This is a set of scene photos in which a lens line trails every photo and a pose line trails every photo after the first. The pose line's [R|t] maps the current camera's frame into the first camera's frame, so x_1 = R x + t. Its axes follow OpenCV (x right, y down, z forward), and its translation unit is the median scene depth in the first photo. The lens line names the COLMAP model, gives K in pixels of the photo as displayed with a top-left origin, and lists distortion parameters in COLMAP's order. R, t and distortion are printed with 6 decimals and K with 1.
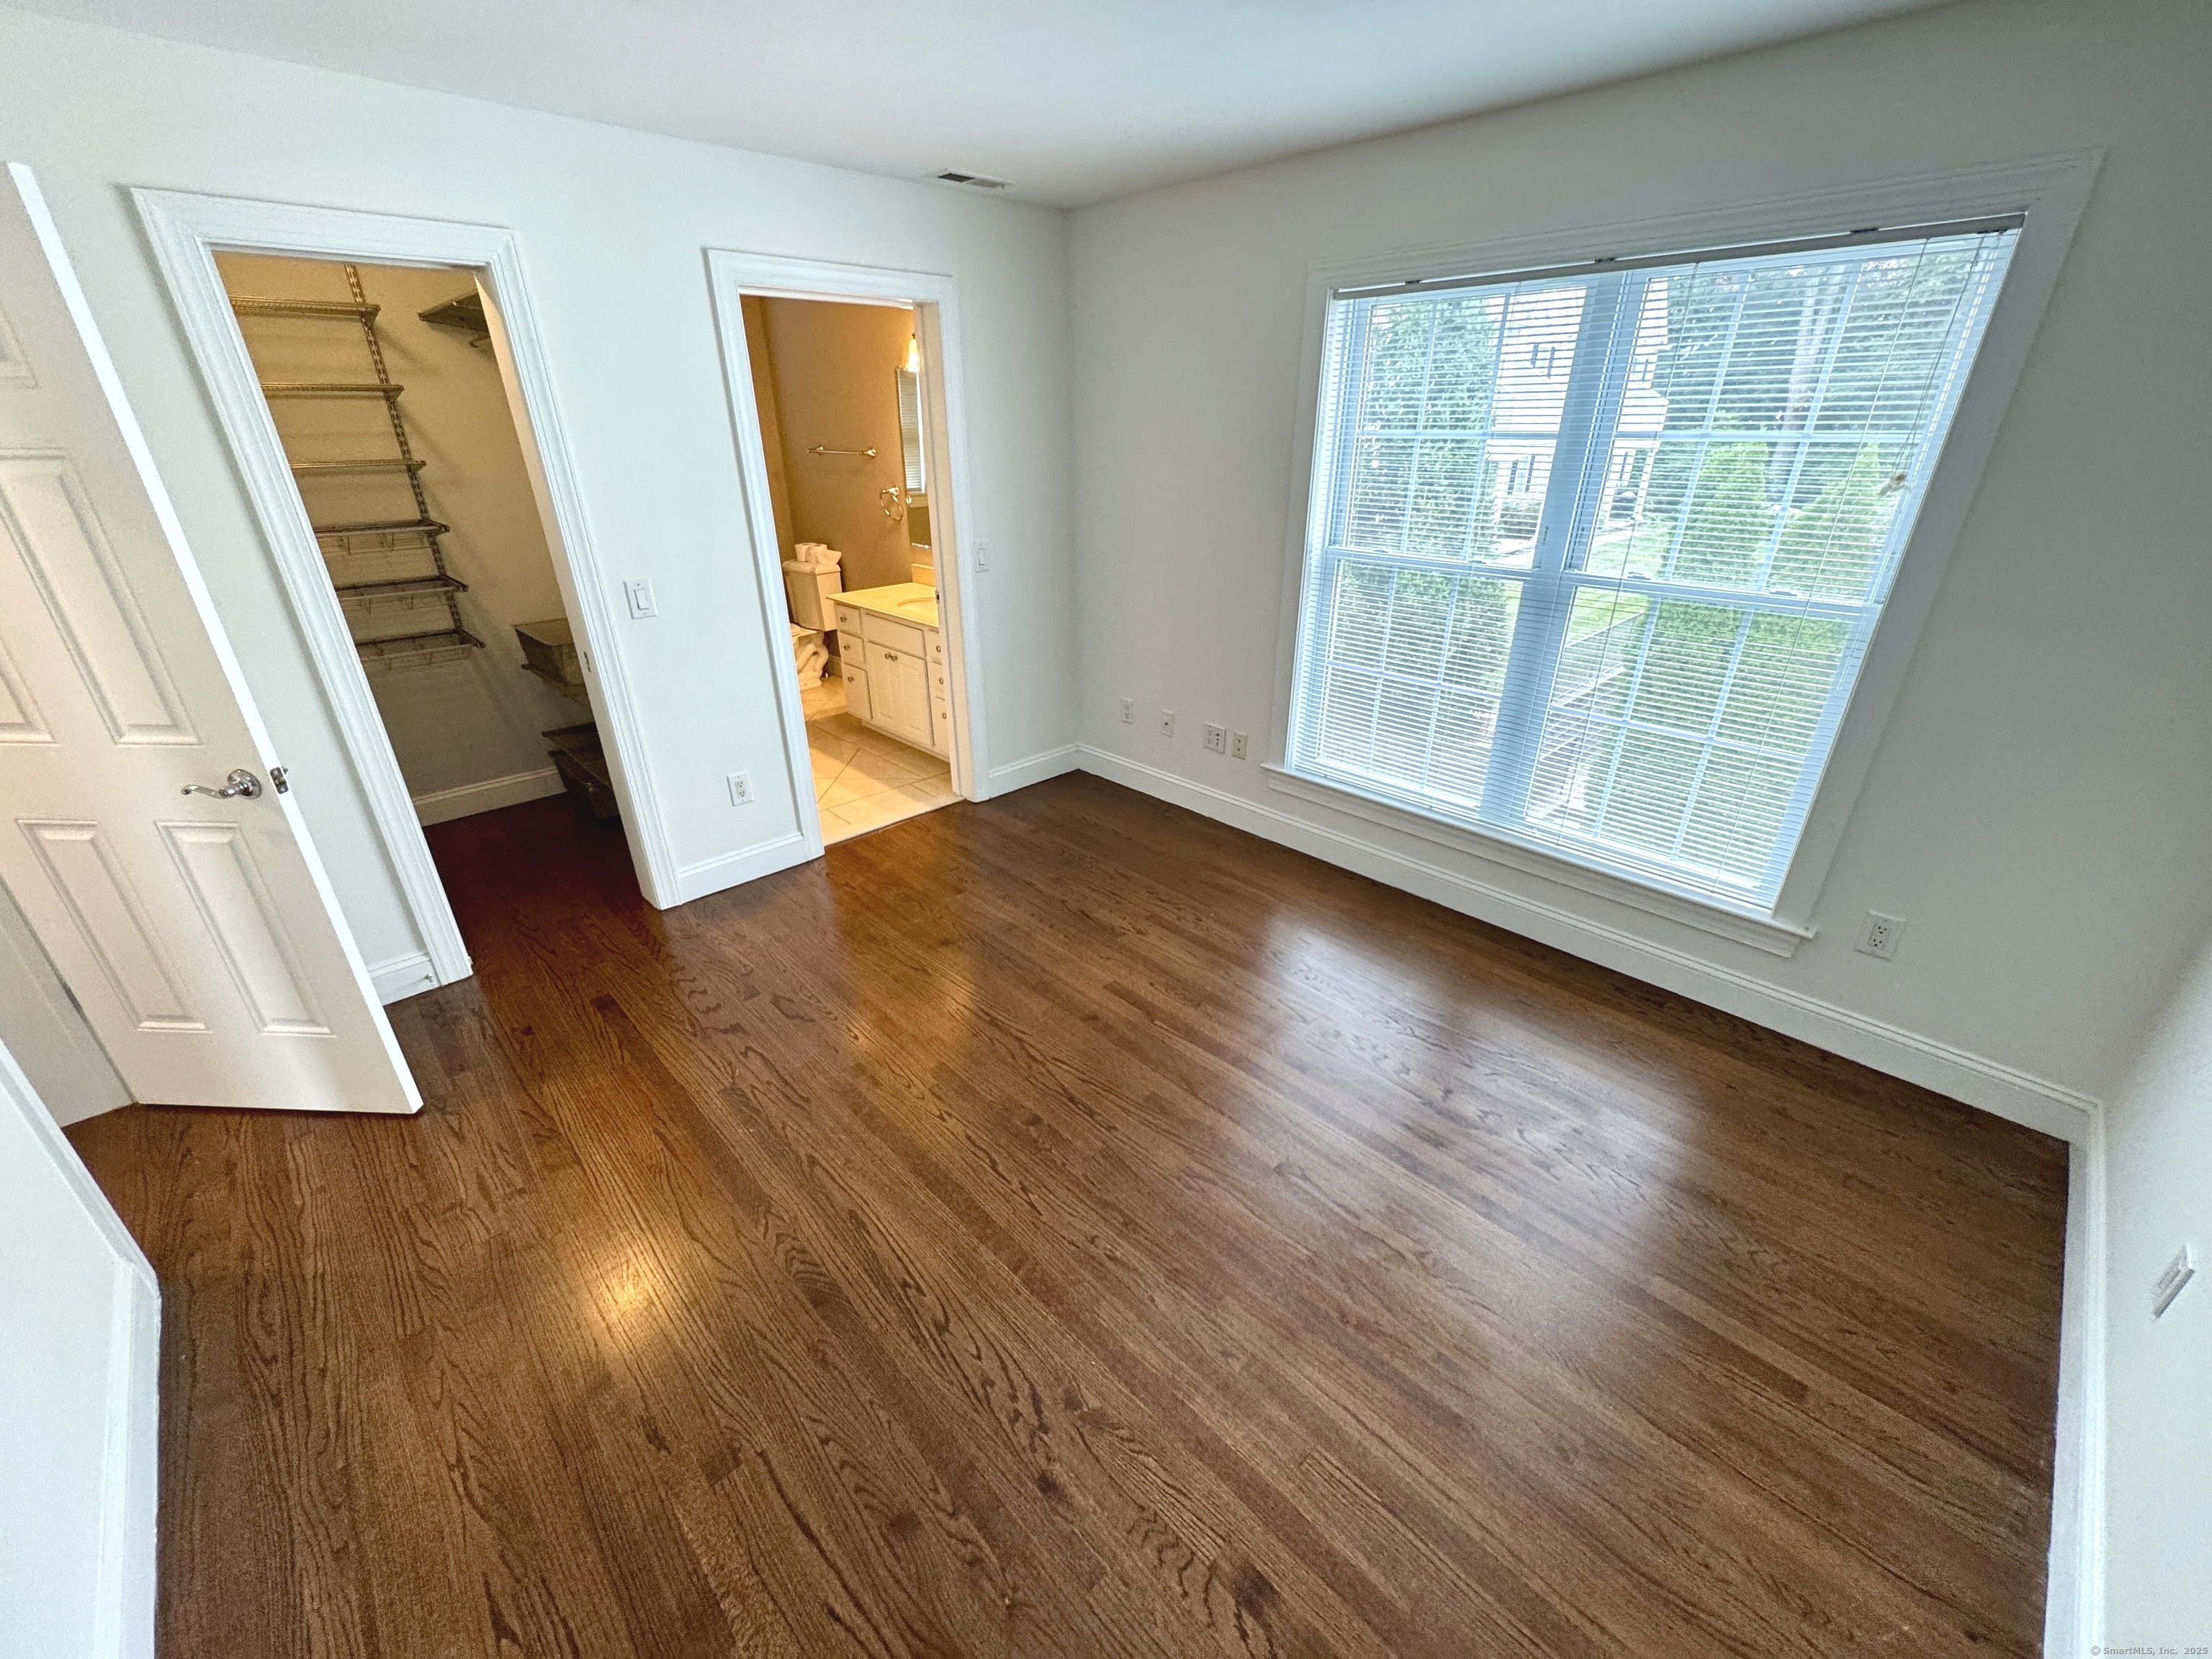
lens RADIAL K [[879.5, 0, 1106.0], [0, 879.5, 829.5], [0, 0, 1]] dist [-0.001967, 0.000331]
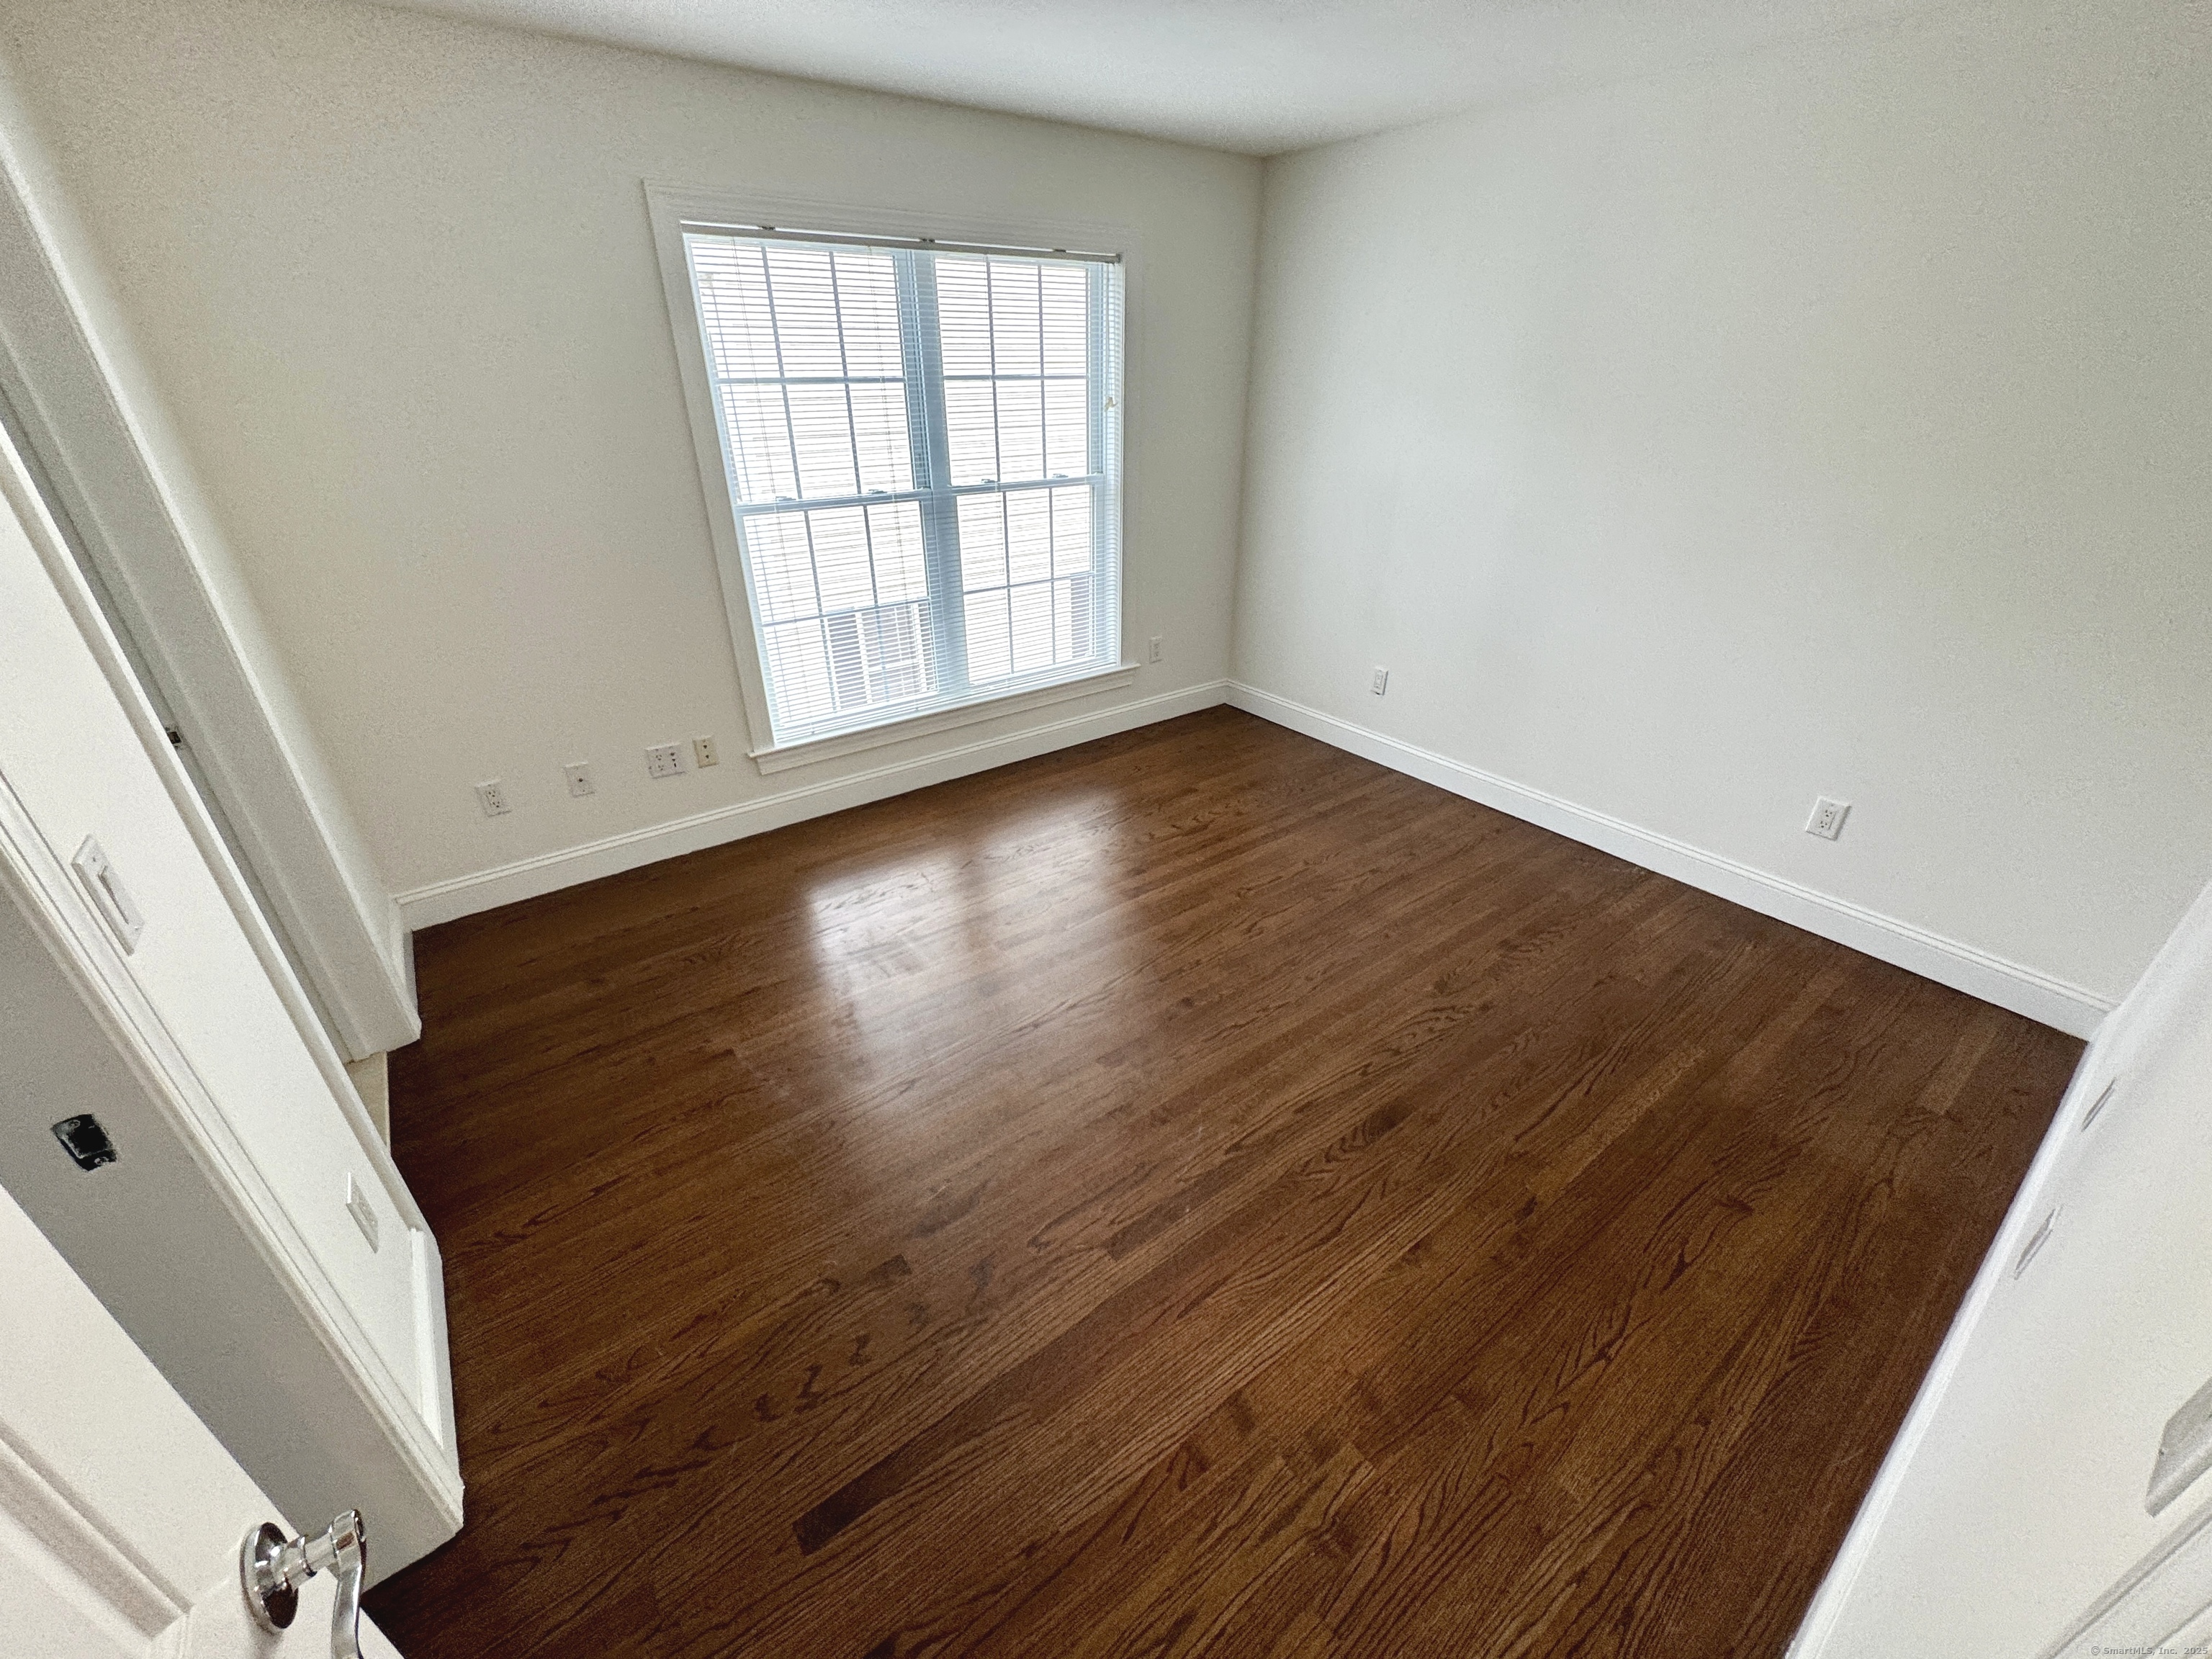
lens RADIAL K [[879.5, 0, 1106.0], [0, 879.5, 829.5], [0, 0, 1]] dist [-0.001967, 0.000331]
pose [[0.128131, -0.462368, 0.877382, -1.222244], [0.418692, 0.827189, 0.374772, -0.395884], [-0.899043, 0.319333, 0.299578, 0.850191]]
